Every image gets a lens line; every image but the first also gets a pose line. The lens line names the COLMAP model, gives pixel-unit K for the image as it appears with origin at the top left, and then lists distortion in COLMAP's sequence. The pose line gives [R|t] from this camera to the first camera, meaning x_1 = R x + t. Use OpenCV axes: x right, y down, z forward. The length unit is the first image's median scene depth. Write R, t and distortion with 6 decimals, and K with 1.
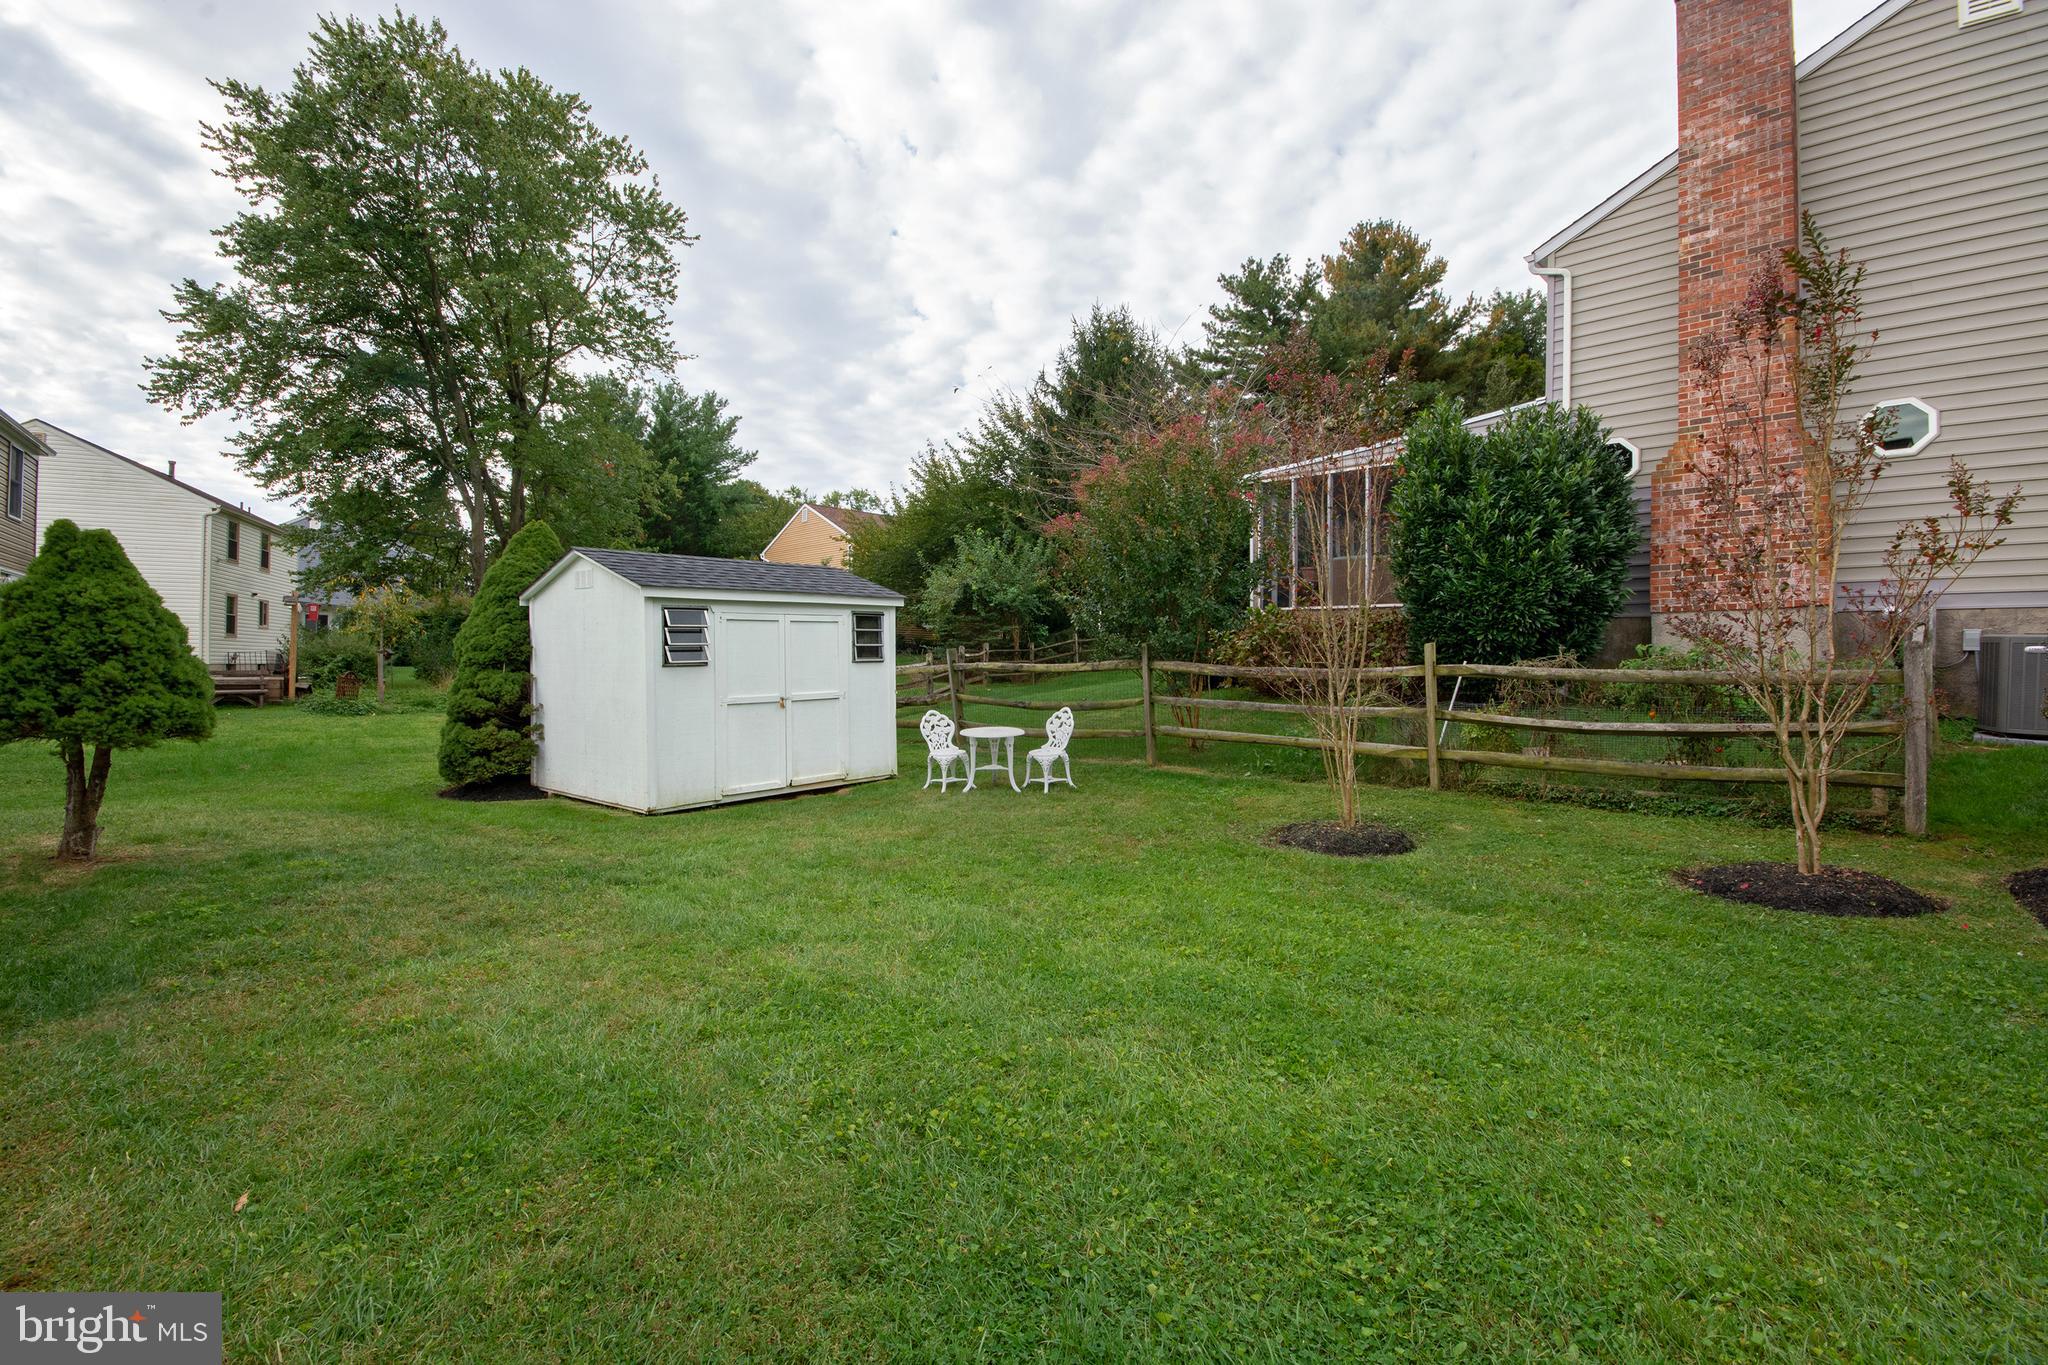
lens RADIAL K [[745.2, 0, 1049.1], [0, 745.2, 651.8], [0, 0, 1]] dist [-0.003435, 0.000078]
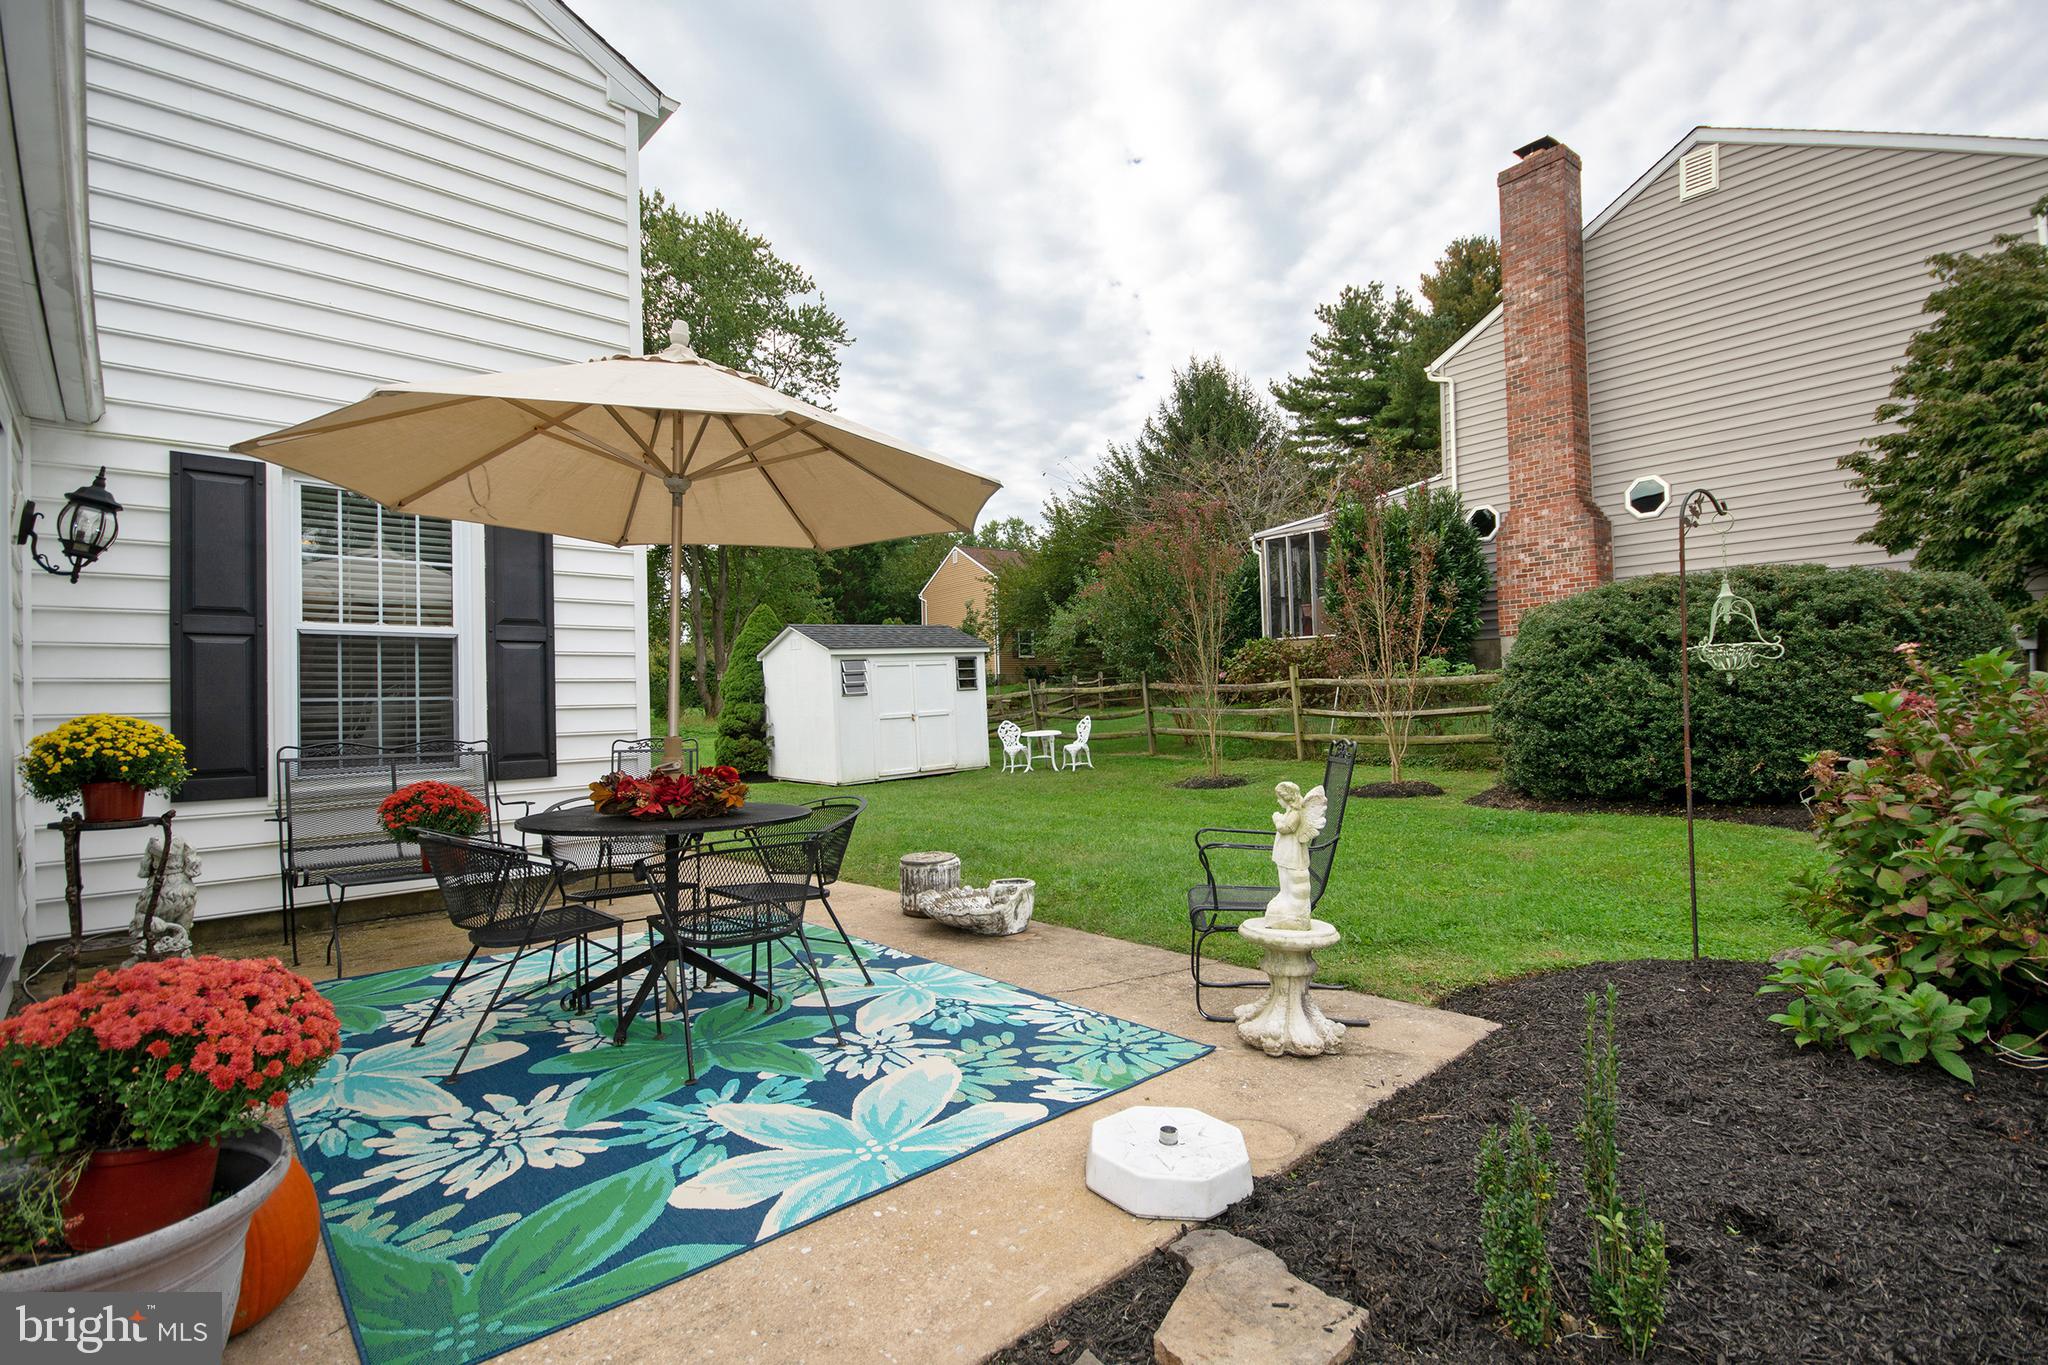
lens RADIAL K [[942.5, 0, 1046.2], [0, 942.5, 678.9], [0, 0, 1]] dist [-0.008401, -0.001904]
pose [[0.965961, -0.034857, -0.256329, 0.388392], [0.035022, 0.999379, -0.003924, 0.004217], [0.256307, -0.005187, 0.966582, -0.771797]]
